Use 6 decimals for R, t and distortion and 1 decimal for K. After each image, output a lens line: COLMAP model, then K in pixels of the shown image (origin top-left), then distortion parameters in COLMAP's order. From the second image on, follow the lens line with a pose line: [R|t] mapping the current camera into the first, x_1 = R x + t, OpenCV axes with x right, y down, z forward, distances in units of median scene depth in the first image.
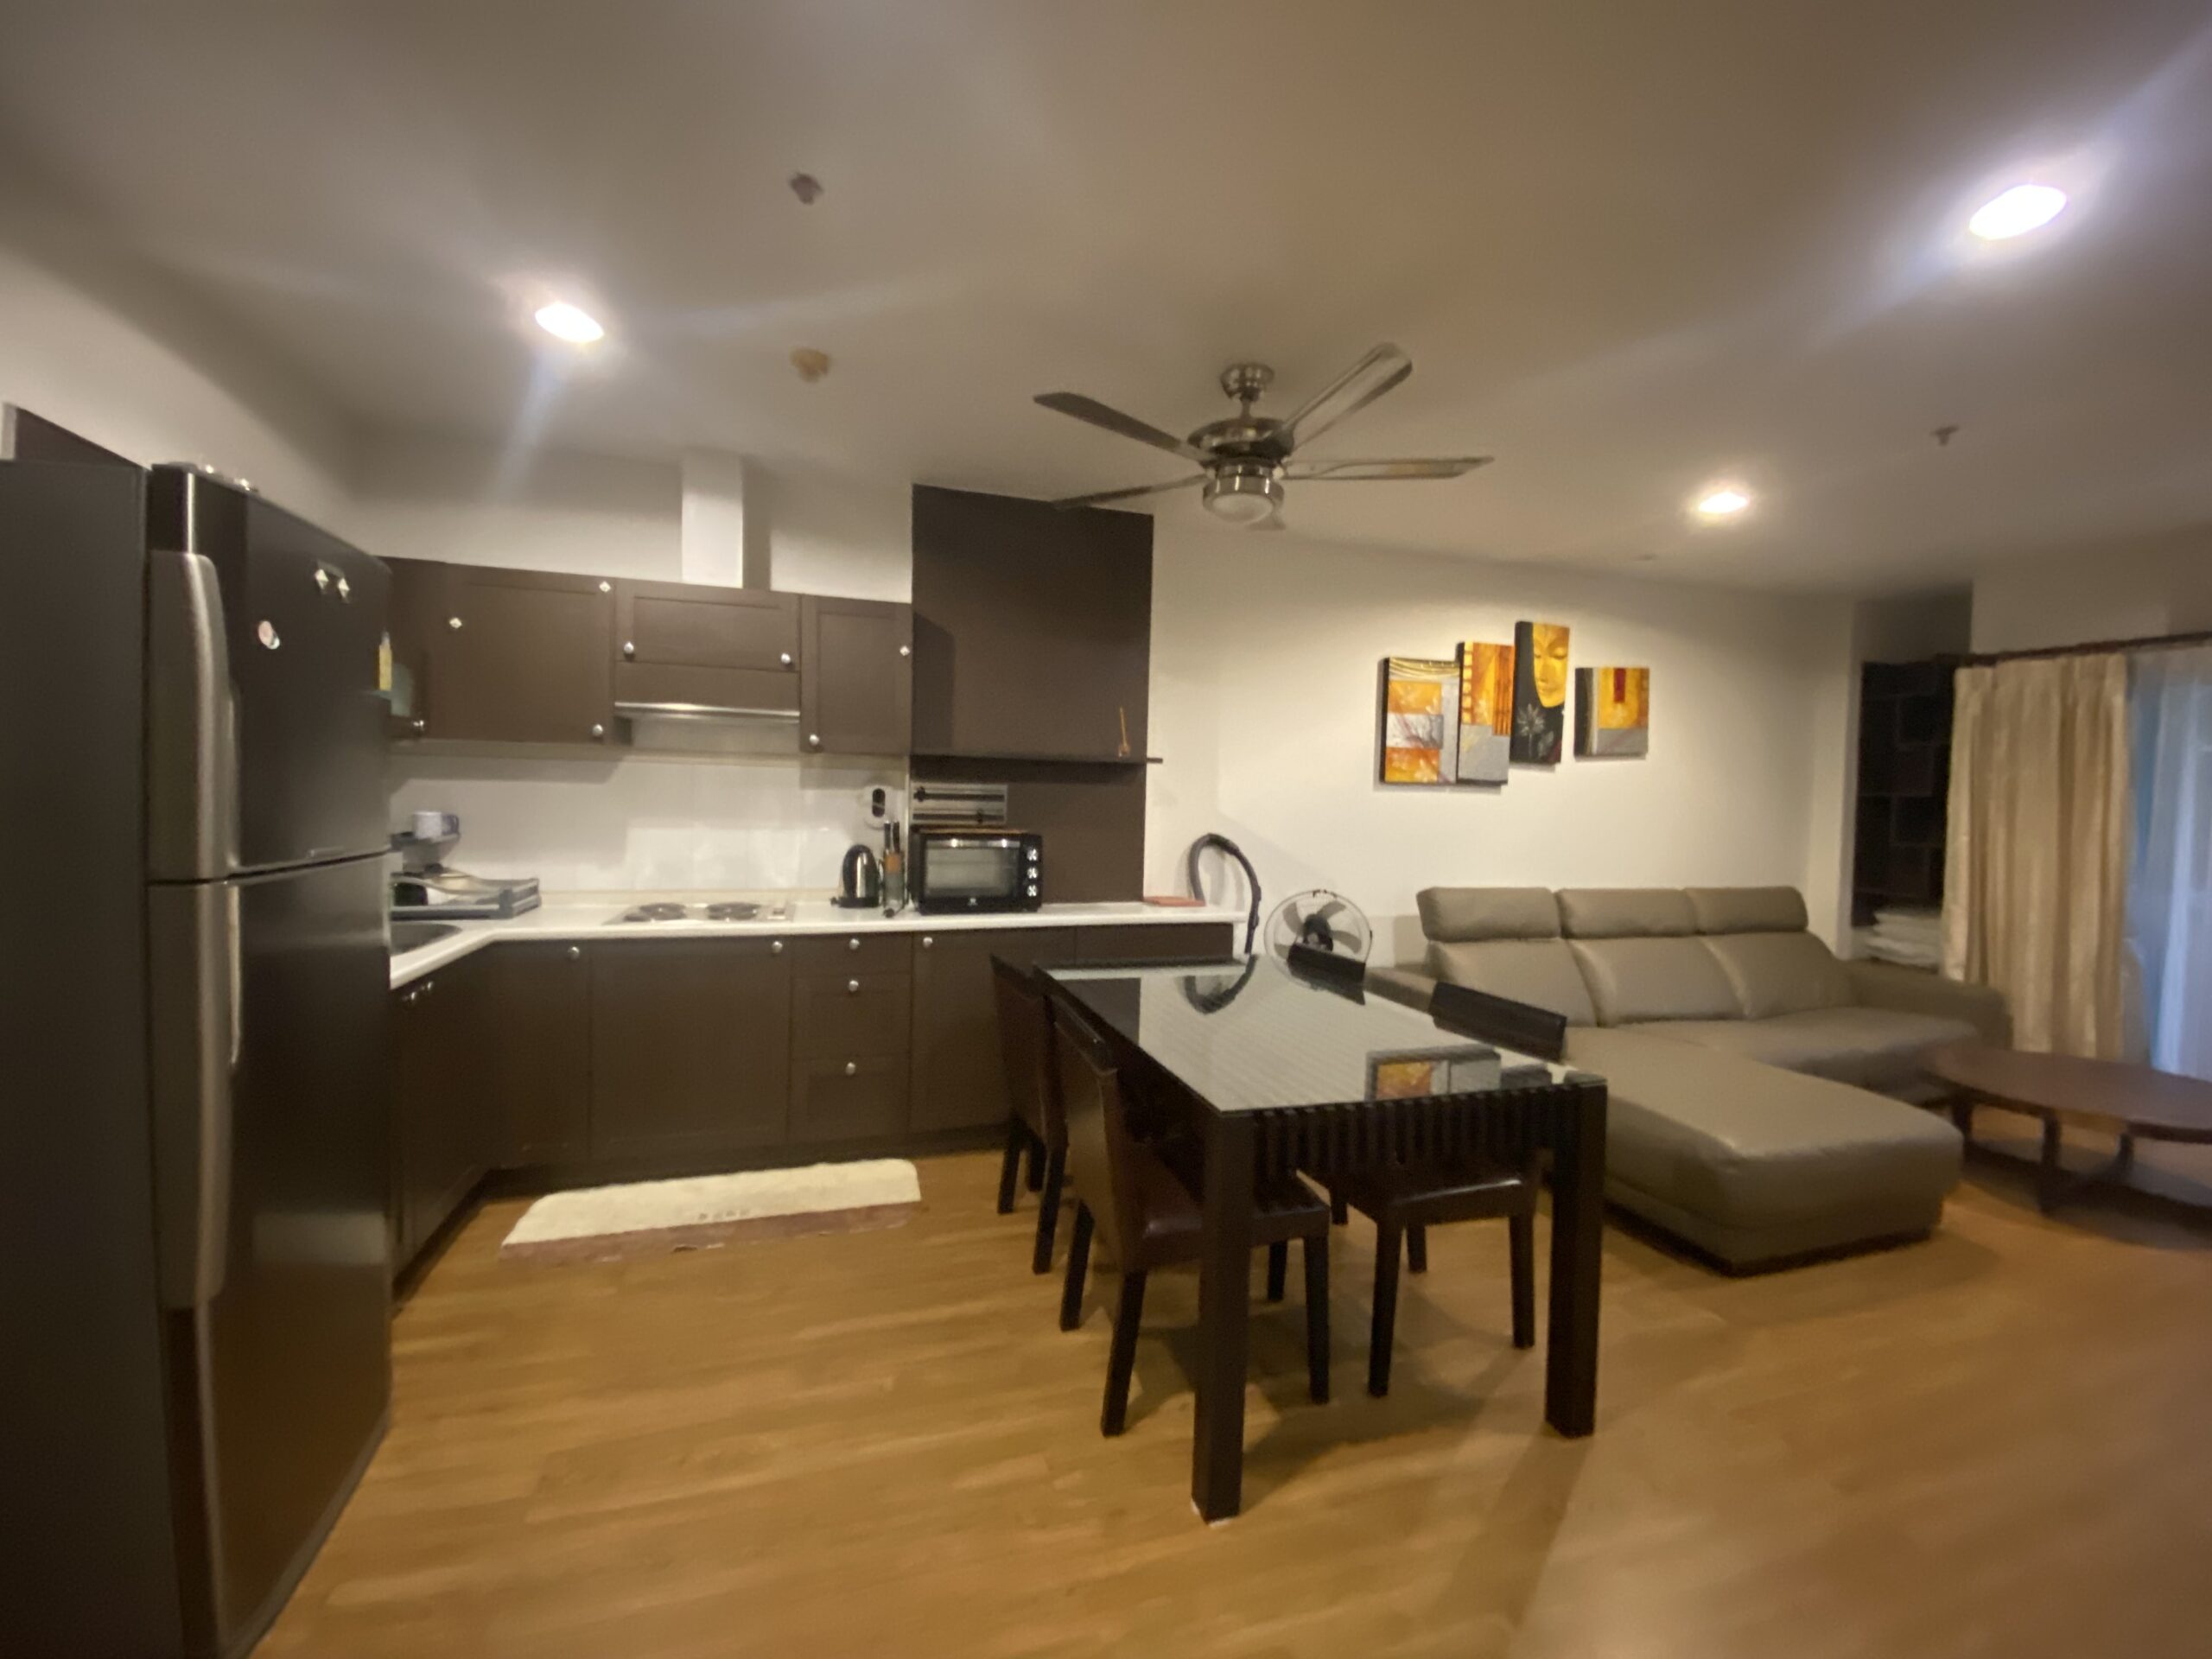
lens RADIAL K [[902.9, 0, 1106.0], [0, 902.9, 829.5], [0, 0, 1]] dist [0.000140, -0.000172]
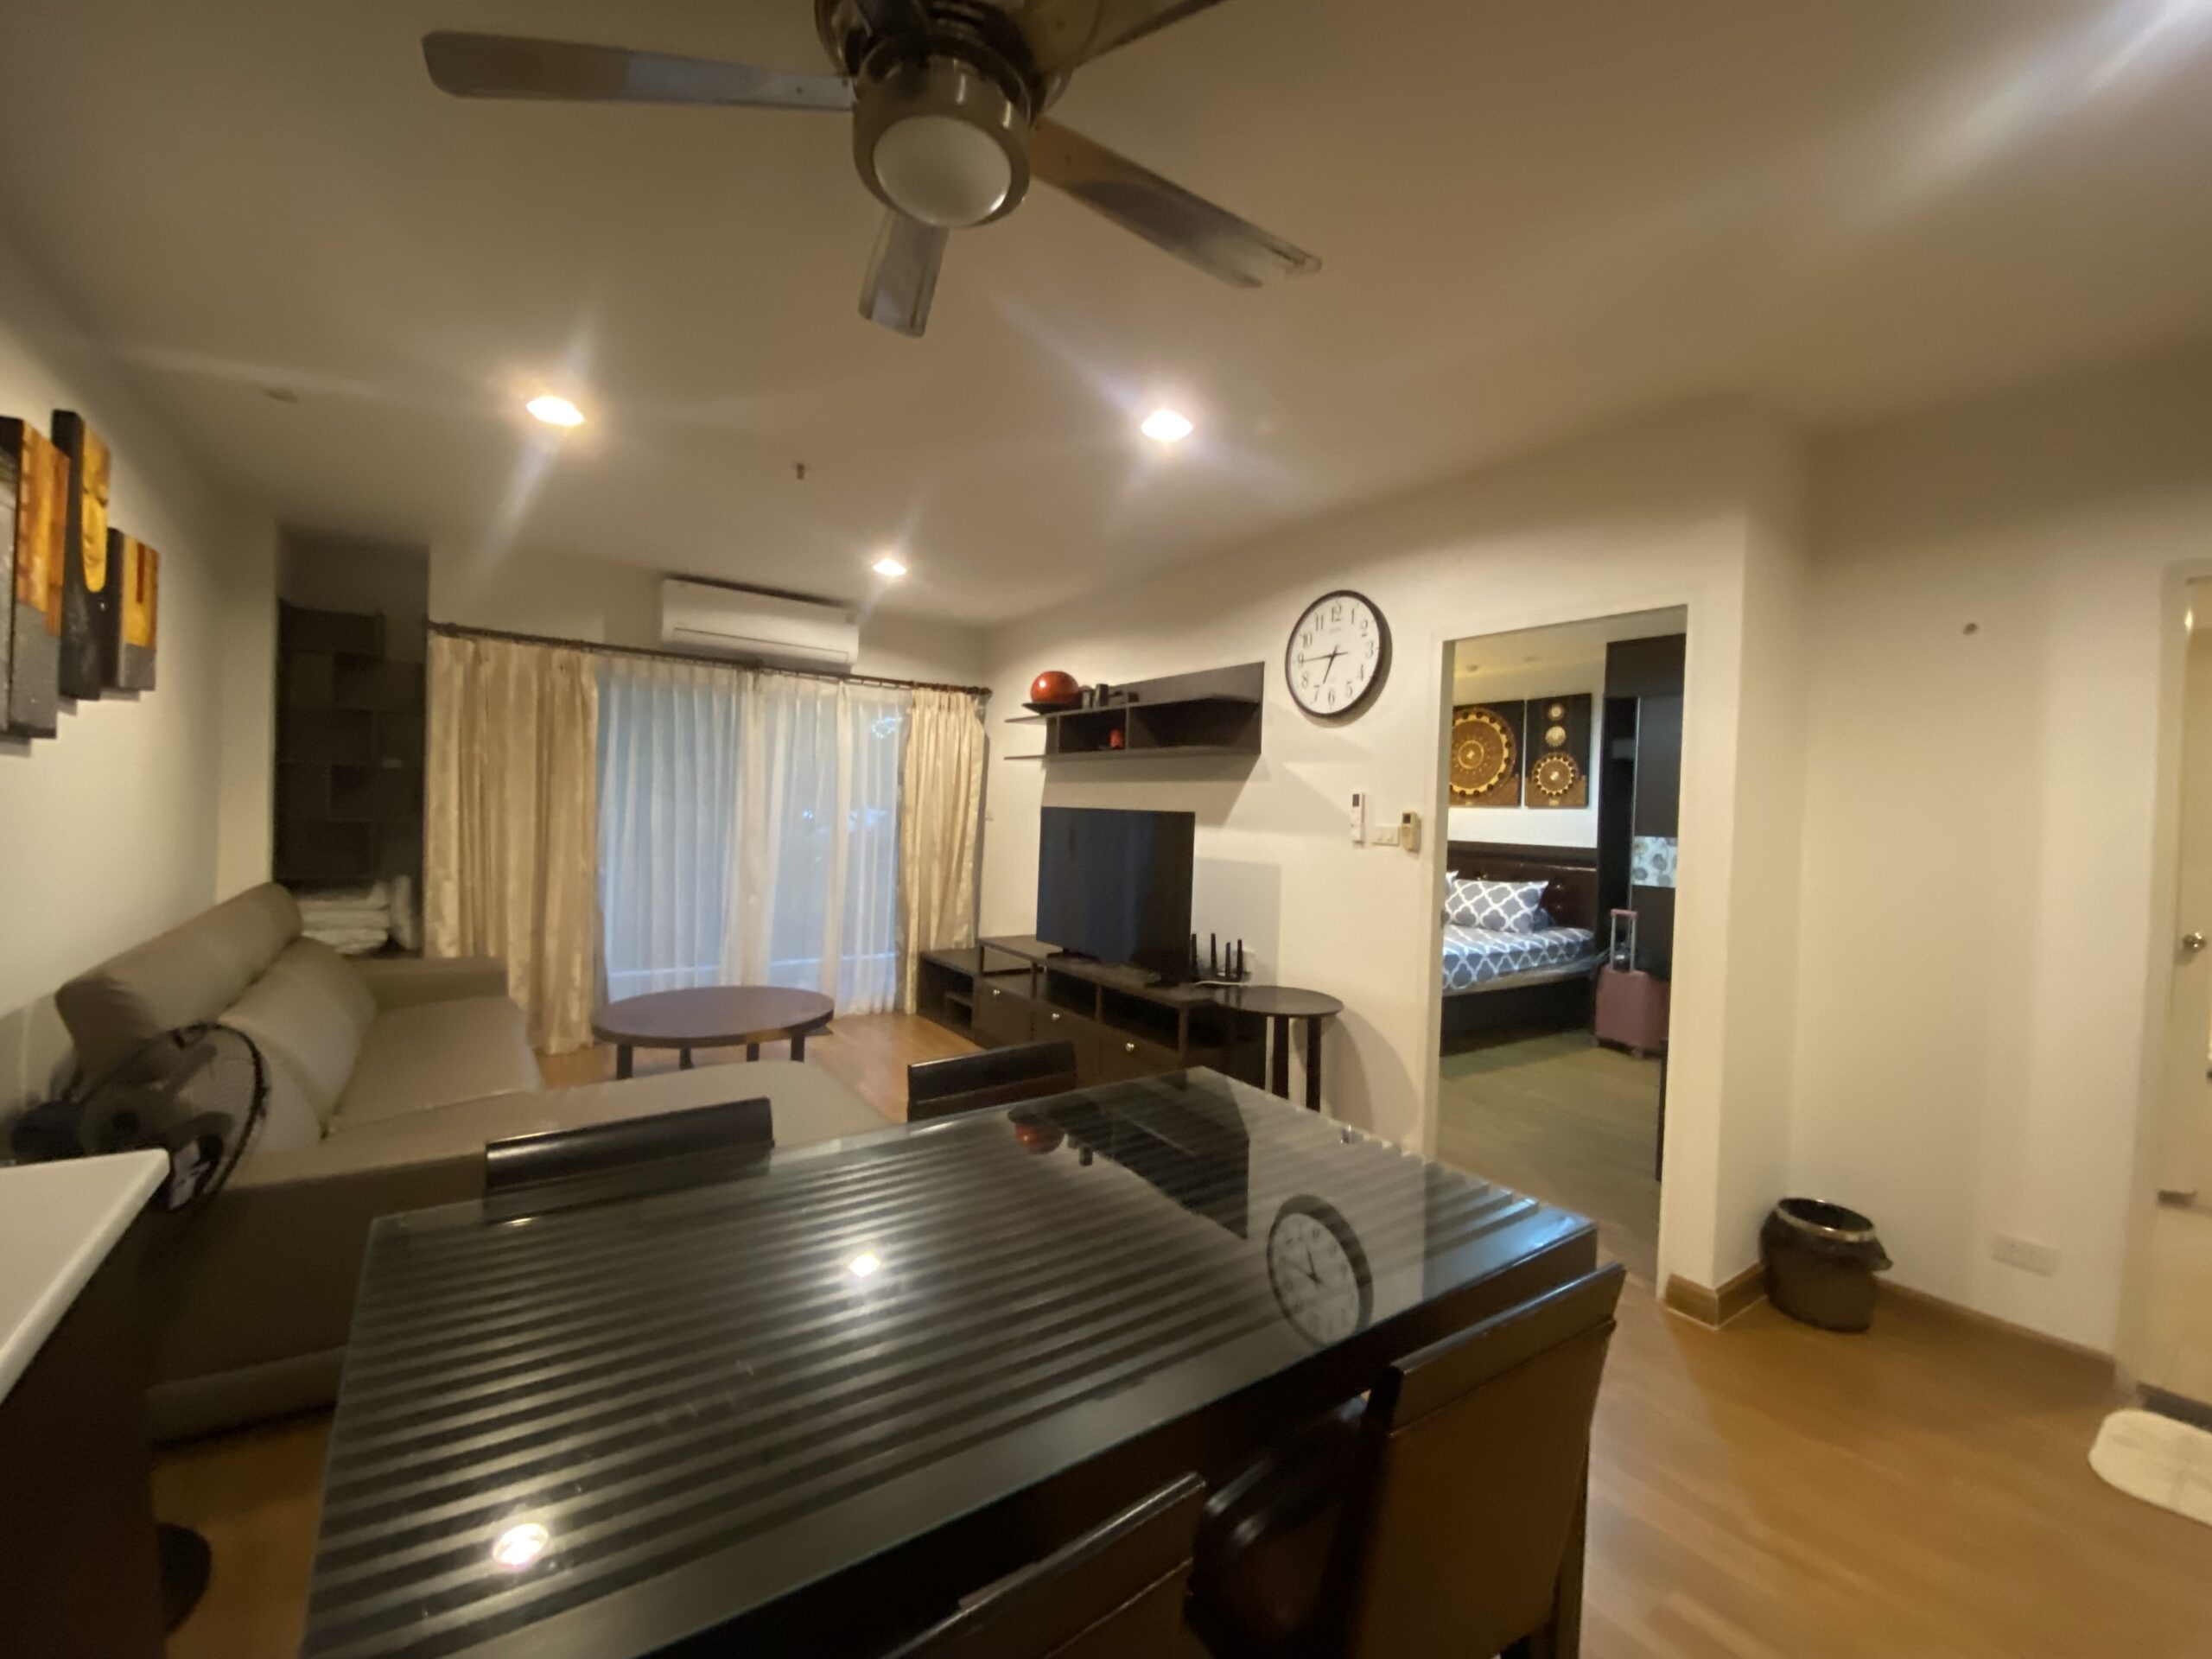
lens RADIAL K [[902.9, 0, 1106.0], [0, 902.9, 829.5], [0, 0, 1]] dist [0.000140, -0.000172]
pose [[-0.267837, -0.055704, 0.961853, -0.184989], [-0.011363, 0.998440, 0.054658, -0.034426], [-0.963397, 0.003710, -0.268052, 0.599325]]
